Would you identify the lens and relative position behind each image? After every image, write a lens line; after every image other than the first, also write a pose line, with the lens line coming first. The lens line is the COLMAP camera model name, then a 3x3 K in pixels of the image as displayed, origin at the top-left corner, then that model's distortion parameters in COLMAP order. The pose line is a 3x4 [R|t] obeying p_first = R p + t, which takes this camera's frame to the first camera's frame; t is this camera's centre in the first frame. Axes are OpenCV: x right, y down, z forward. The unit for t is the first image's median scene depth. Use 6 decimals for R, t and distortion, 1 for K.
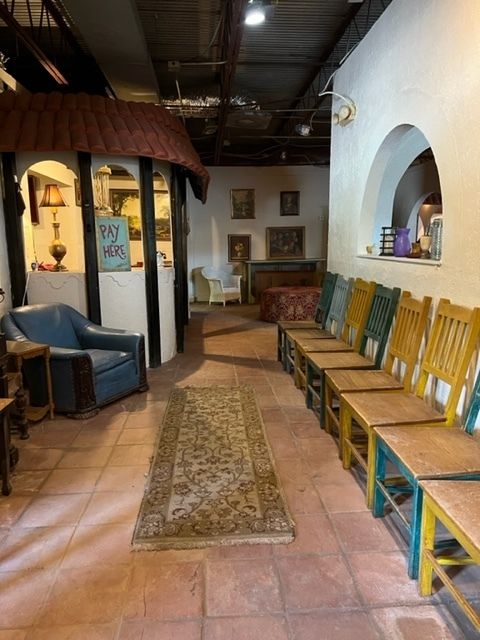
lens RADIAL K [[482.4, 0, 240.9], [0, 482.4, 324.8], [0, 0, 1]] dist [0.091104, -0.109509]
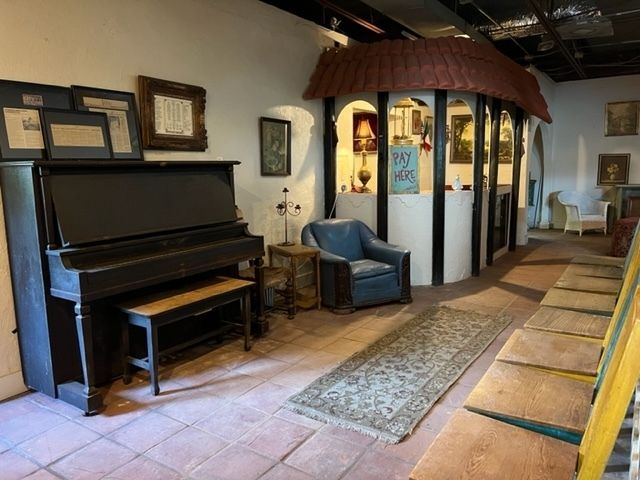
lens RADIAL K [[482.4, 0, 320.0], [0, 482.4, 240.0], [0, 0, 1]] dist [0.091104, -0.109509]
pose [[0.789244, 0.084453, -0.608245, 0.303763], [-0.092776, 0.995527, 0.017843, -0.006769], [0.607031, 0.042348, 0.793549, 0.007518]]
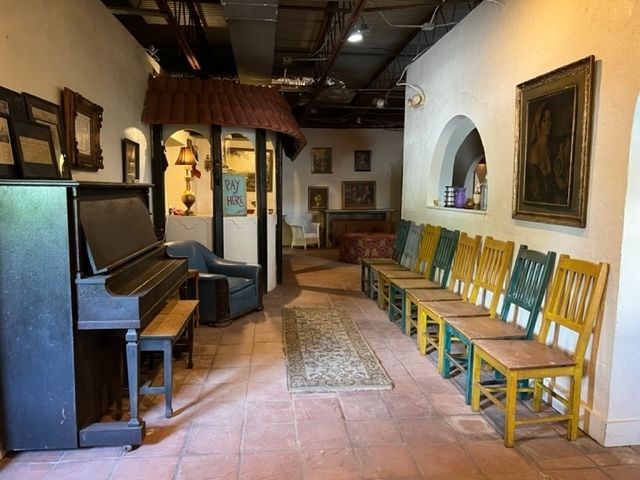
lens RADIAL K [[481.9, 0, 322.0], [0, 481.9, 247.8], [0, 0, 1]] dist [0.095537, -0.143479]
pose [[0.999079, 0.012396, 0.041074, -0.093902], [-0.010124, 0.998431, -0.055073, 0.042184], [-0.041693, 0.054606, 0.997637, -0.280675]]
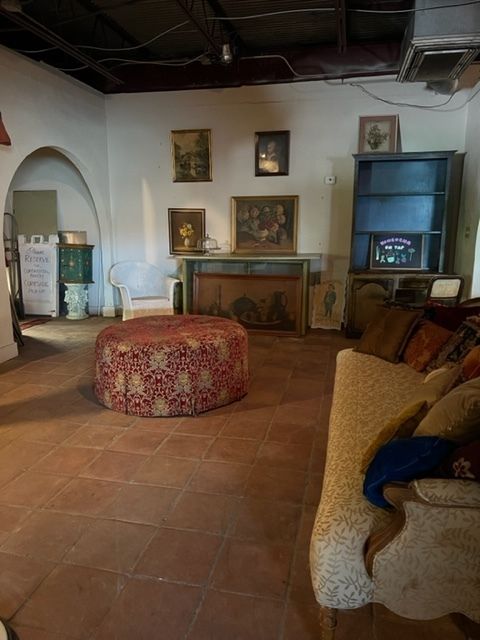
lens RADIAL K [[482.4, 0, 240.9], [0, 482.4, 324.8], [0, 0, 1]] dist [0.091104, -0.109509]
pose [[0.955321, 0.076260, -0.285564, 0.572886], [-0.063319, 0.996515, 0.054293, -0.195545], [0.288709, -0.033786, 0.956821, 1.069961]]
